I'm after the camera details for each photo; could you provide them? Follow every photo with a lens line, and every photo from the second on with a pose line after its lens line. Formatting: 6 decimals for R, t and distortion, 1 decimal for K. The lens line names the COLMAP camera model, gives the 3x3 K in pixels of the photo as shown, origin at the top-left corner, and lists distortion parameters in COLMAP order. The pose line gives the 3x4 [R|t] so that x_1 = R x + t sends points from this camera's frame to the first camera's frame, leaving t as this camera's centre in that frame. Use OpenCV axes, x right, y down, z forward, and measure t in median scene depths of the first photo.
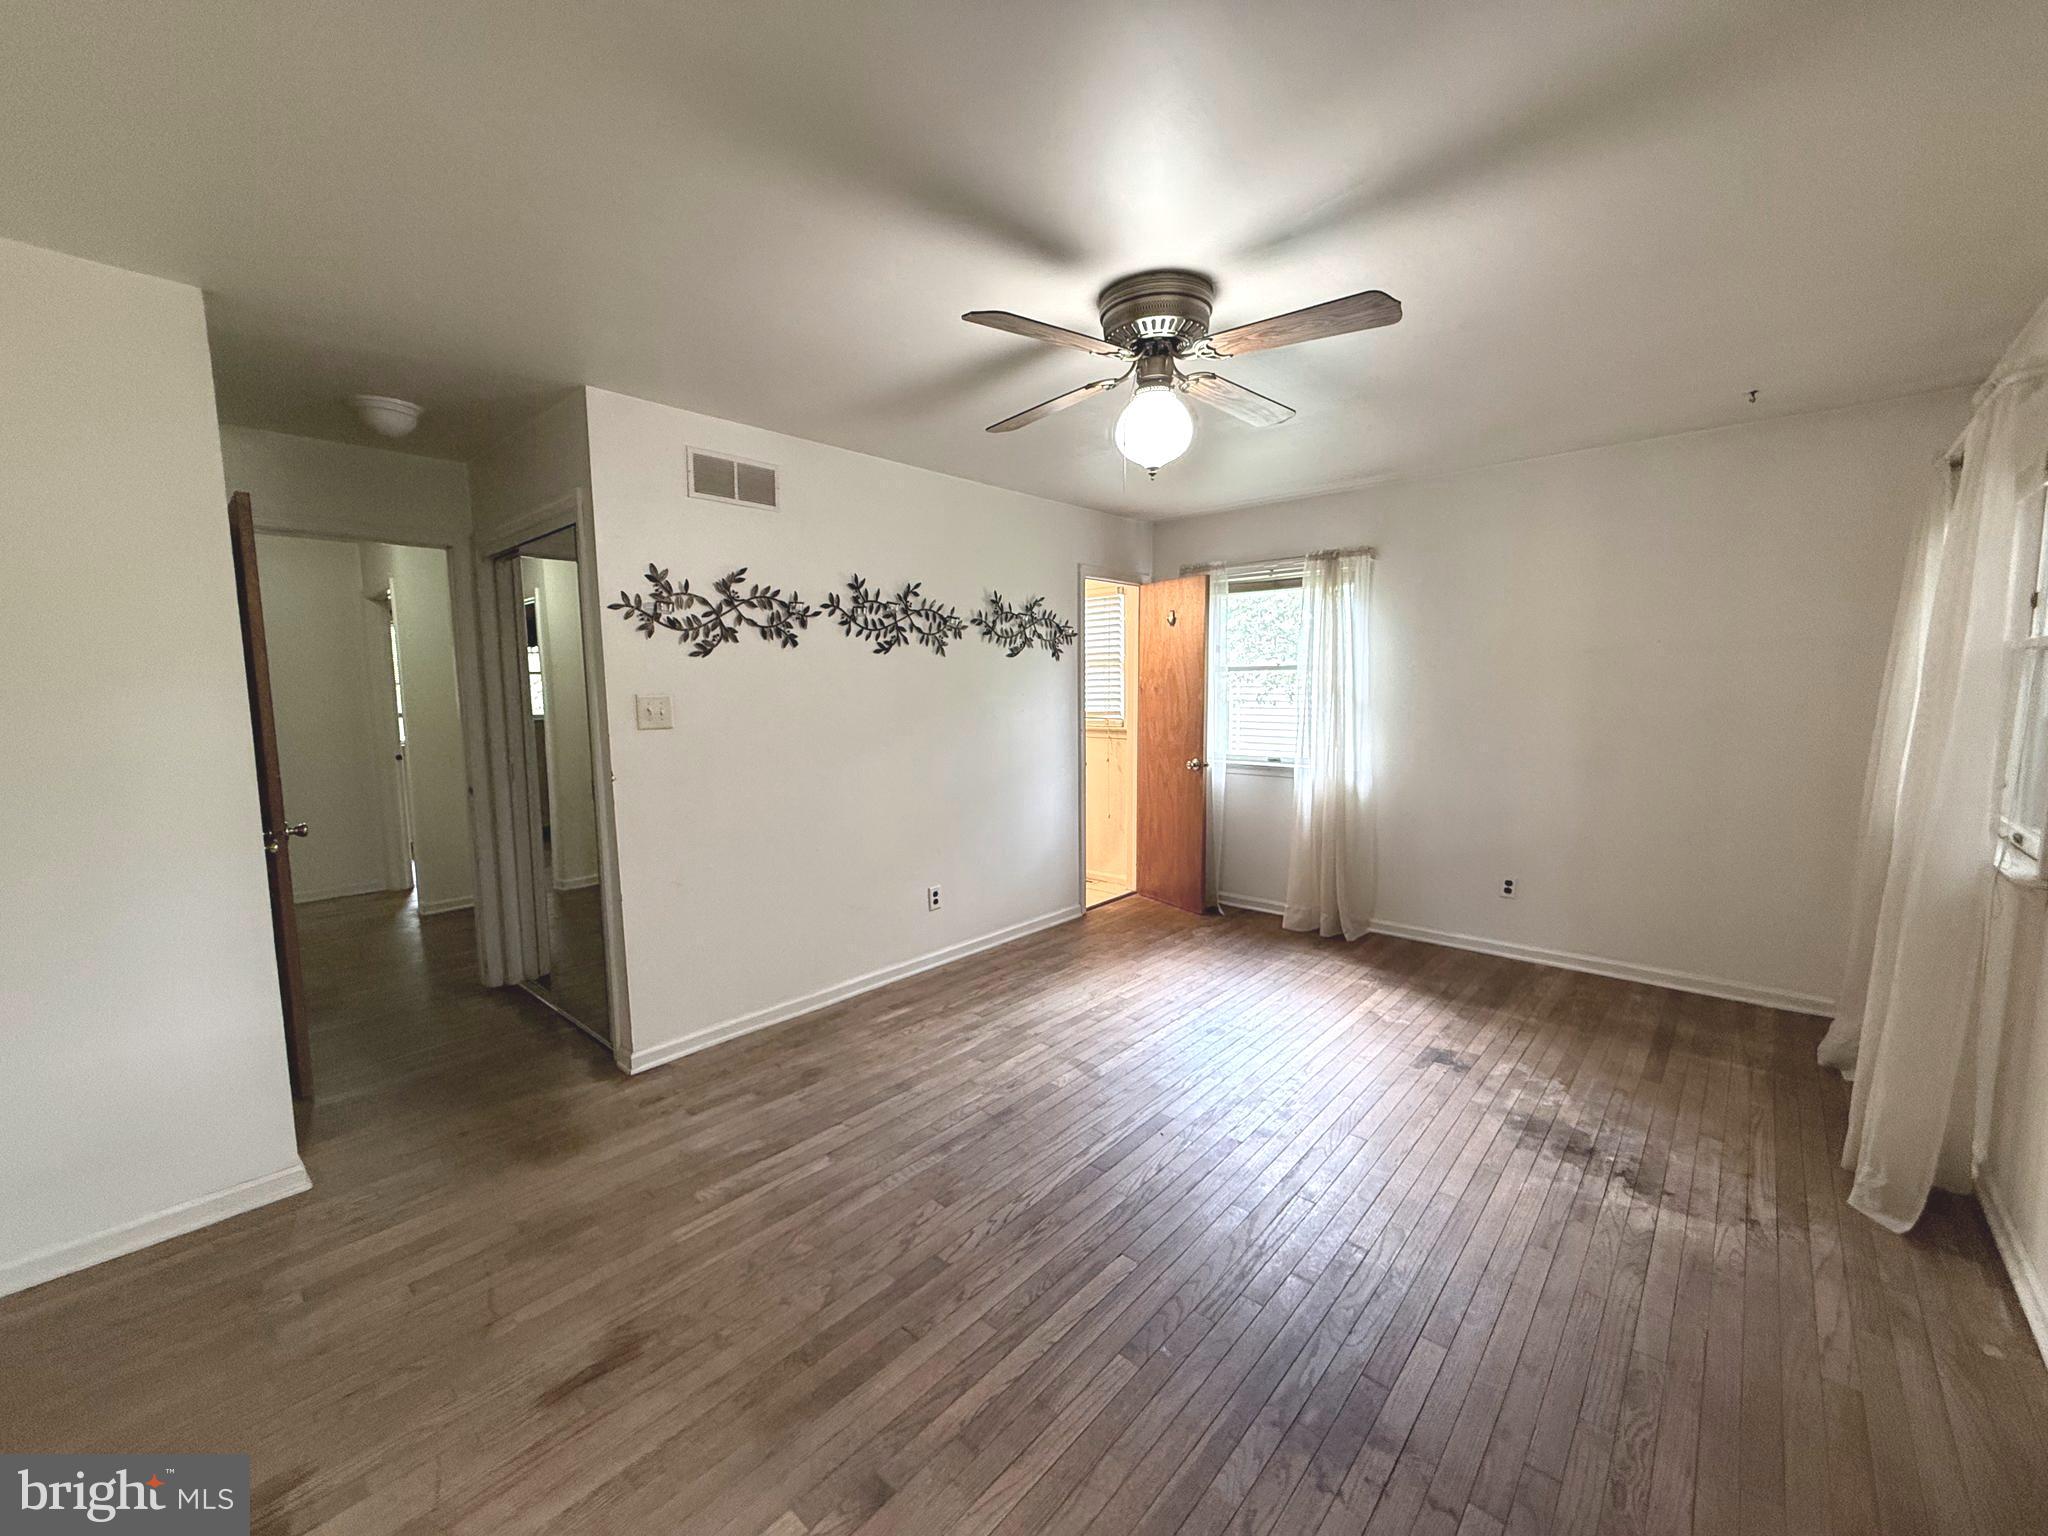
lens RADIAL K [[816.6, 0, 1017.1], [0, 816.6, 769.9], [0, 0, 1]] dist [-0.000153, 0.000131]
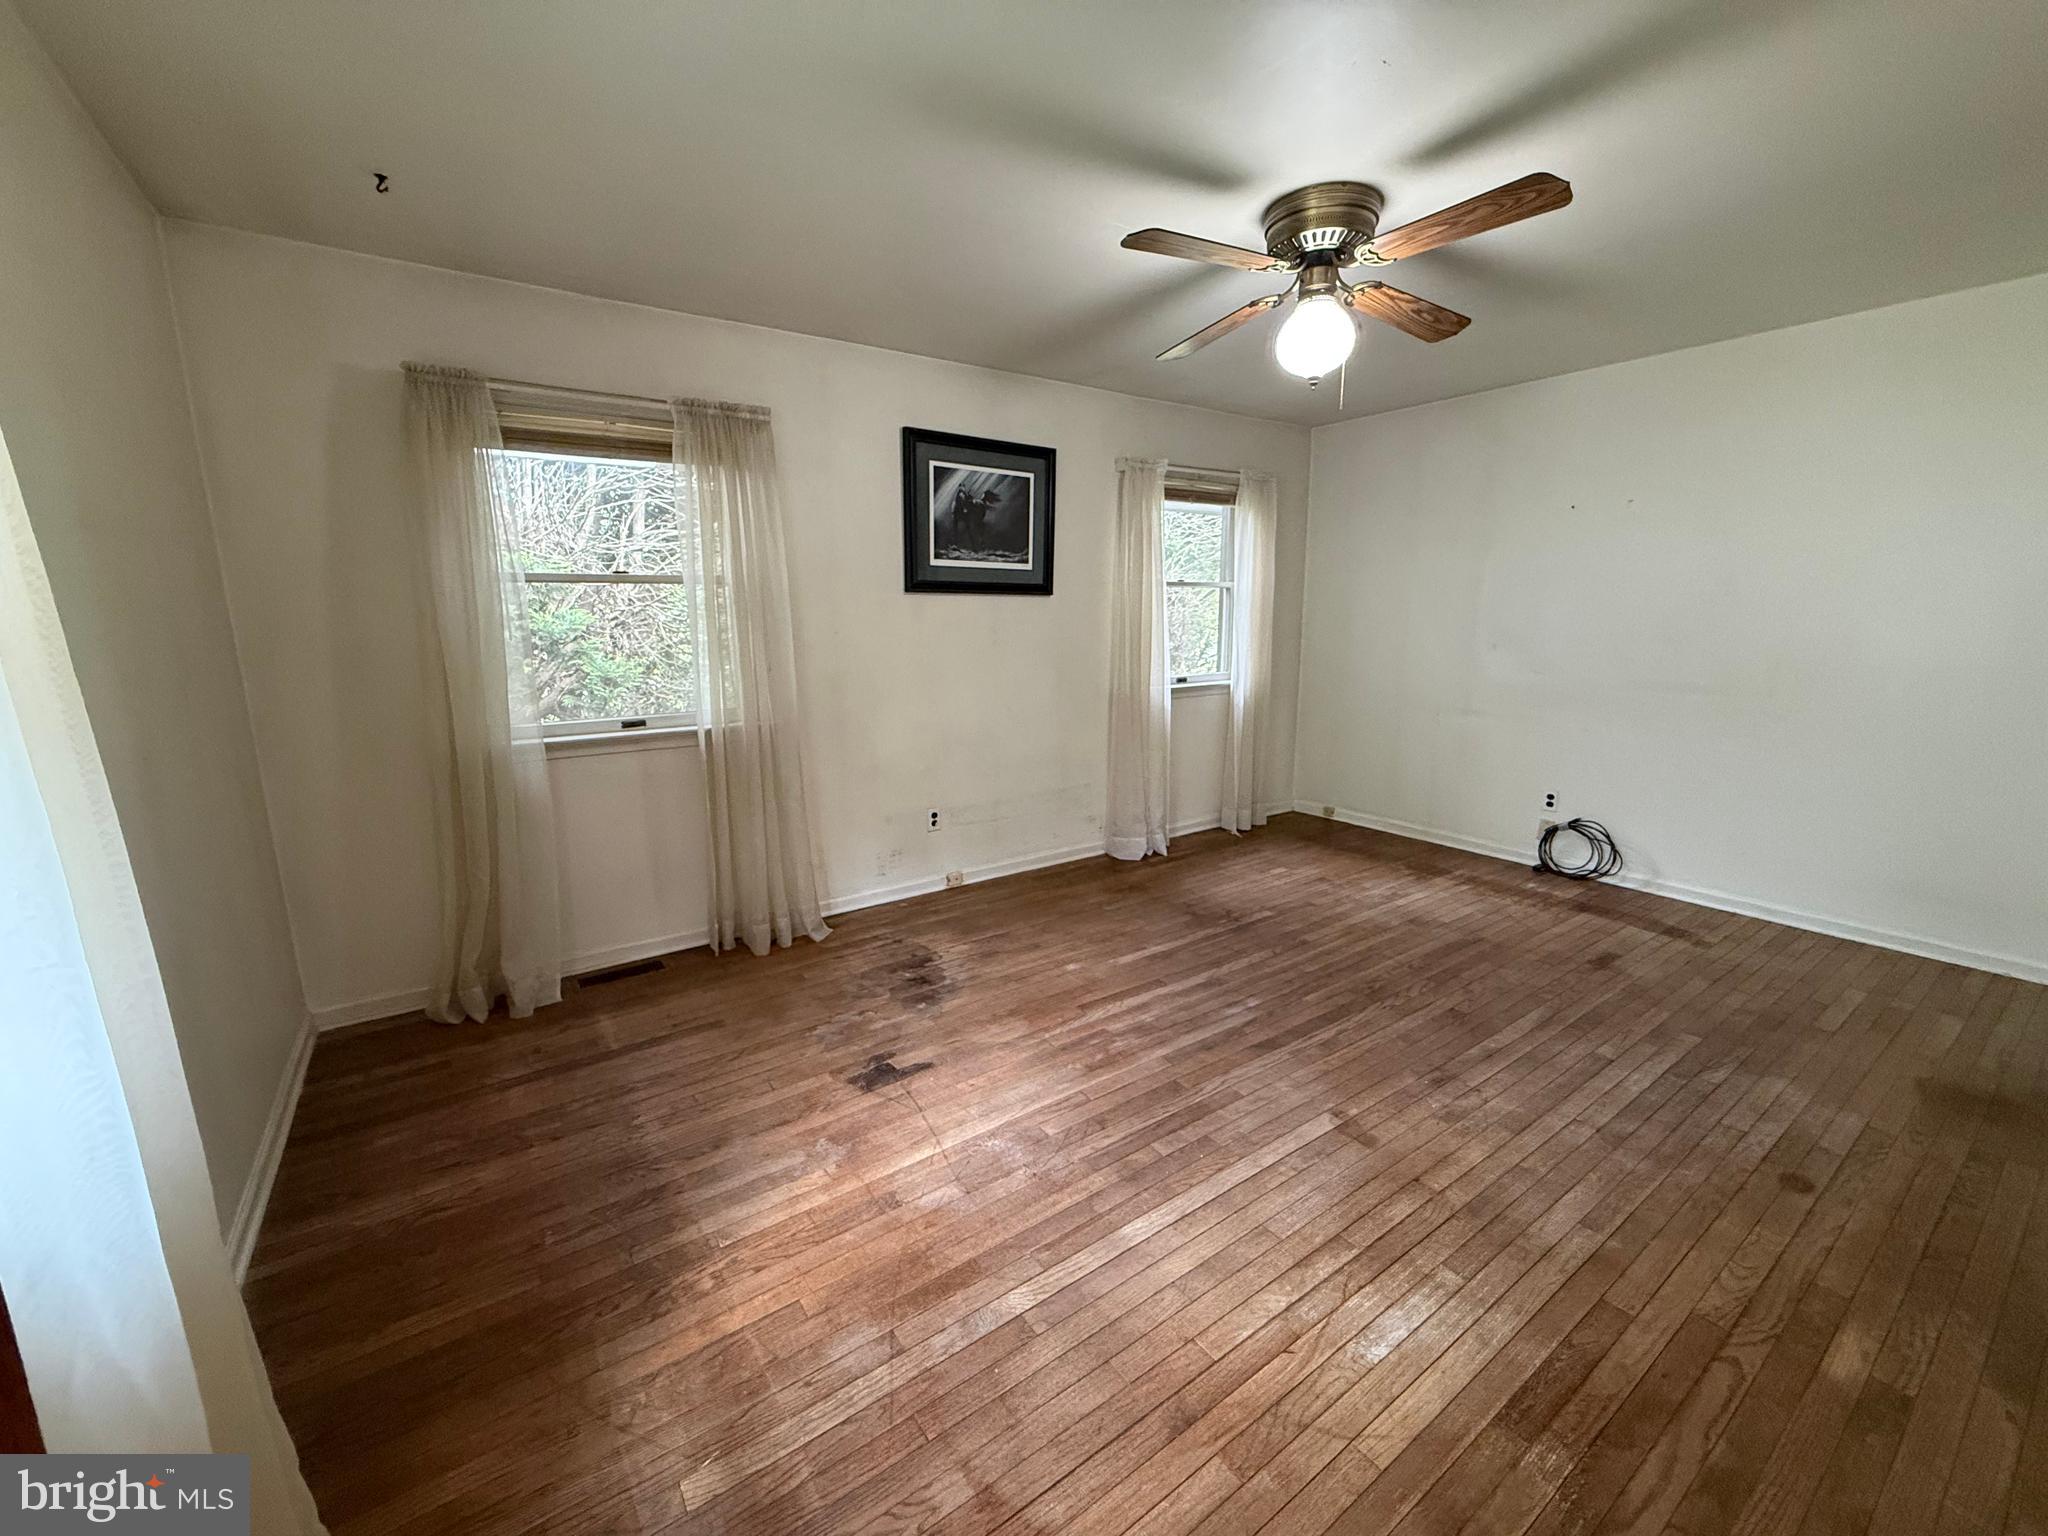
lens RADIAL K [[816.6, 0, 1018.0], [0, 816.6, 768.4], [0, 0, 1]] dist [-0.000153, 0.000131]
pose [[-0.973866, -0.022986, 0.225956, 0.186226], [0.044128, 0.956757, 0.287523, -0.138843], [-0.222794, 0.289980, -0.930739, 1.422216]]
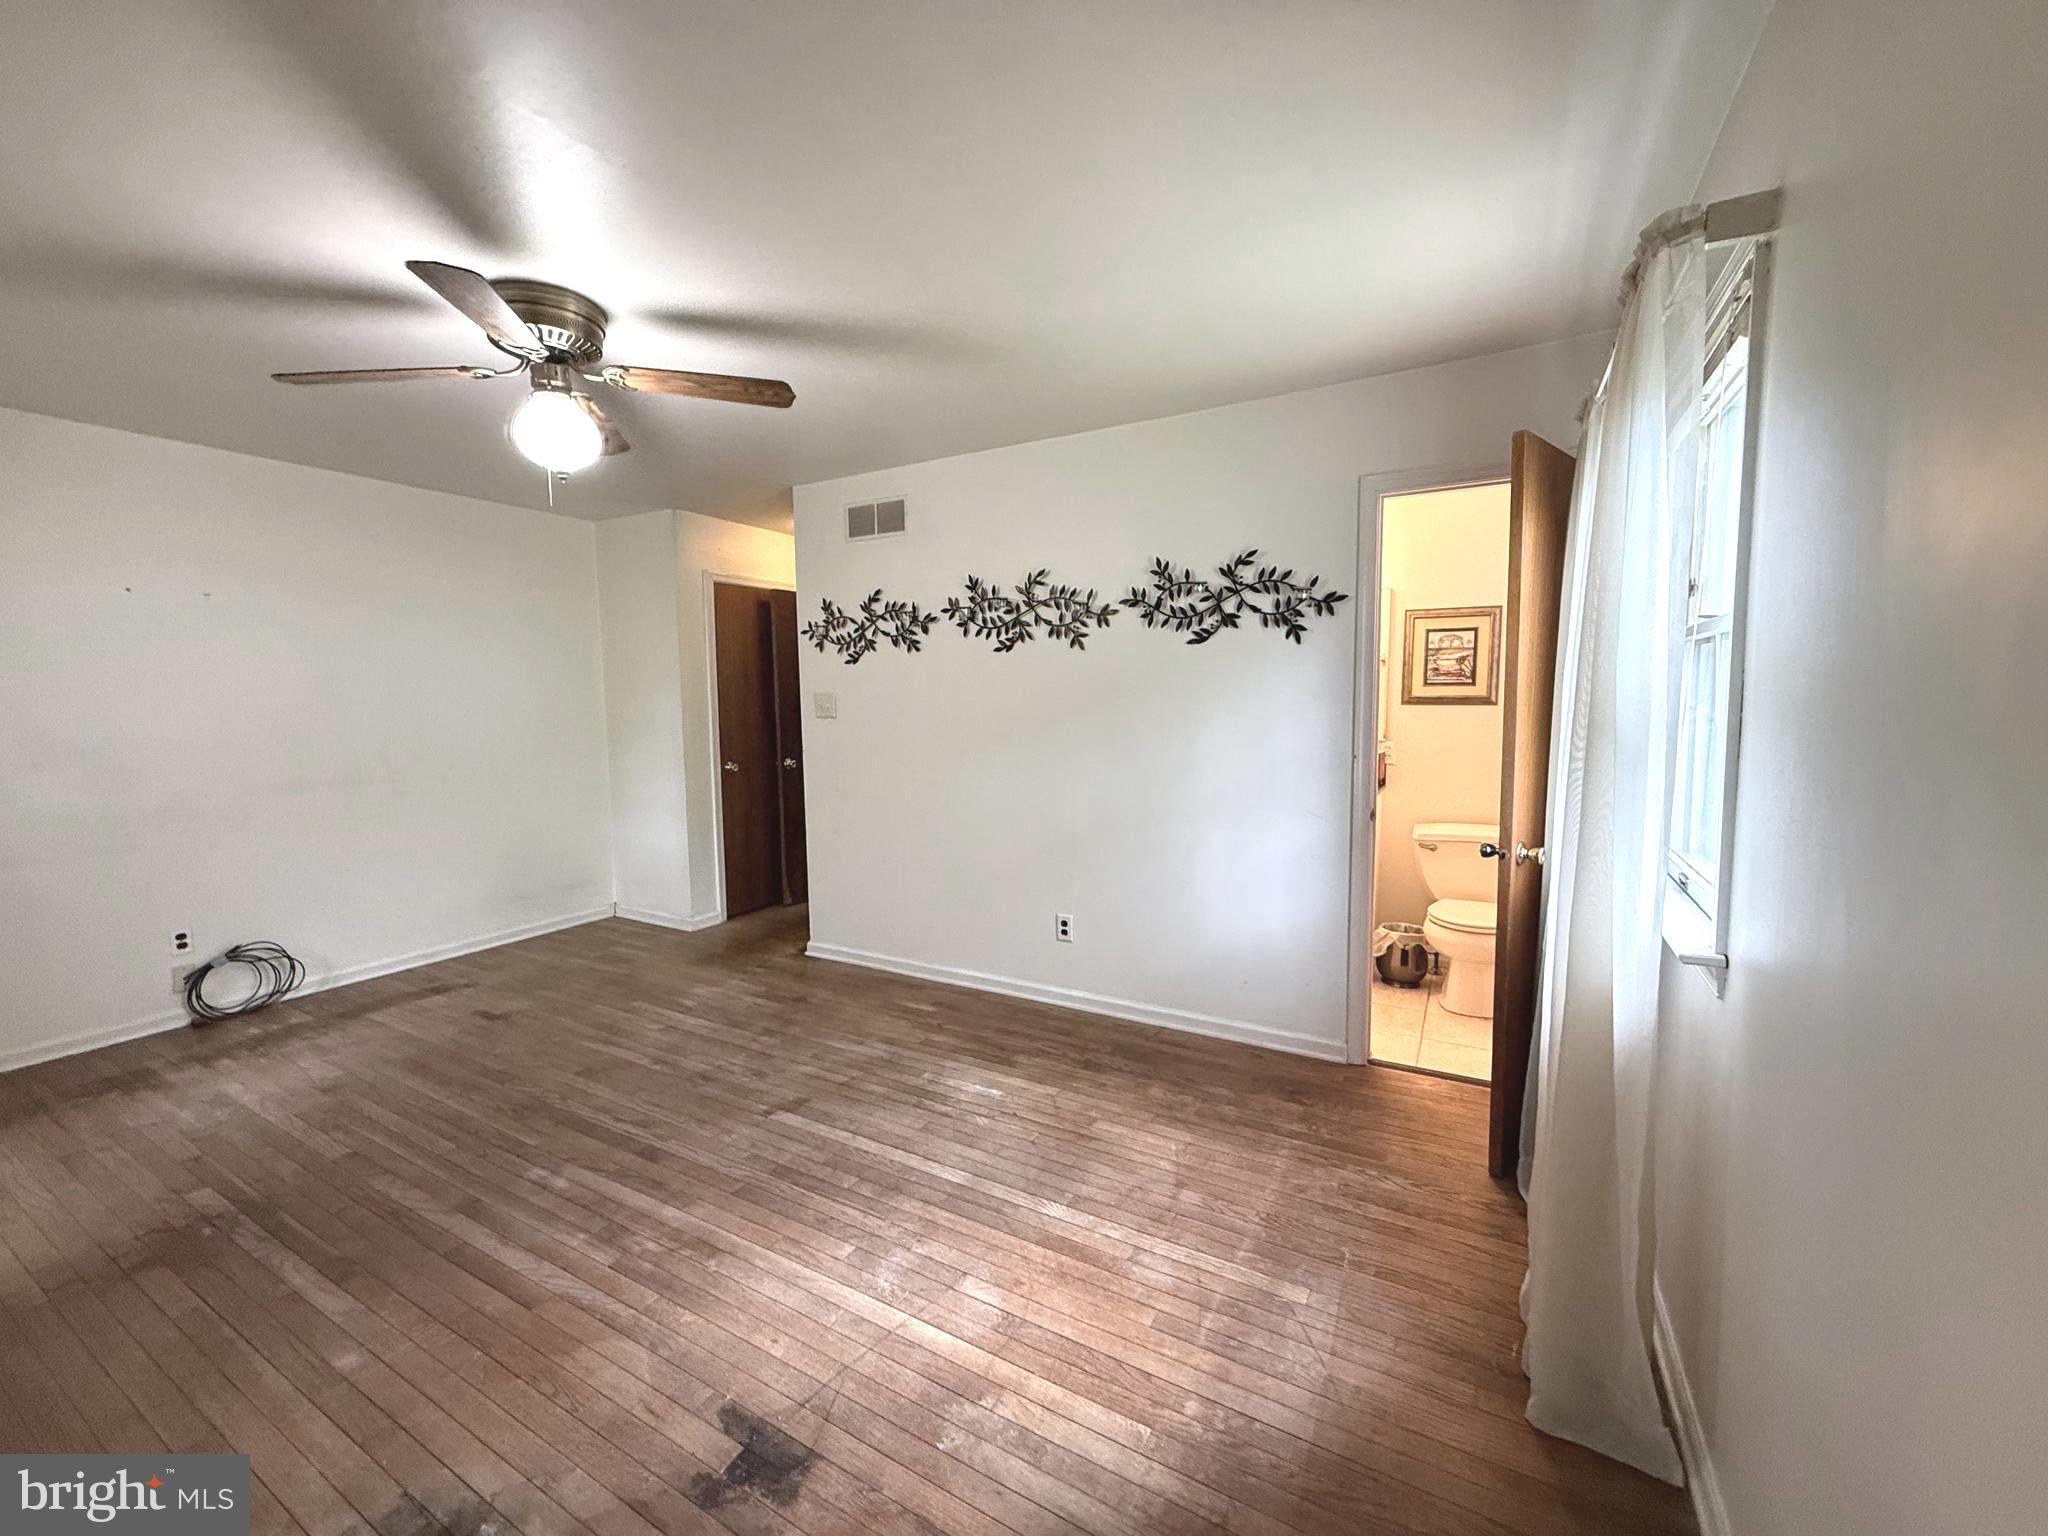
lens RADIAL K [[816.6, 0, 1016.4], [0, 816.6, 770.4], [0, 0, 1]] dist [-0.000153, 0.000131]
pose [[0.211973, 0.099591, -0.972188, 0.851240], [-0.093080, 0.992329, 0.081359, -0.090296], [0.972833, 0.073245, 0.219617, 0.881709]]
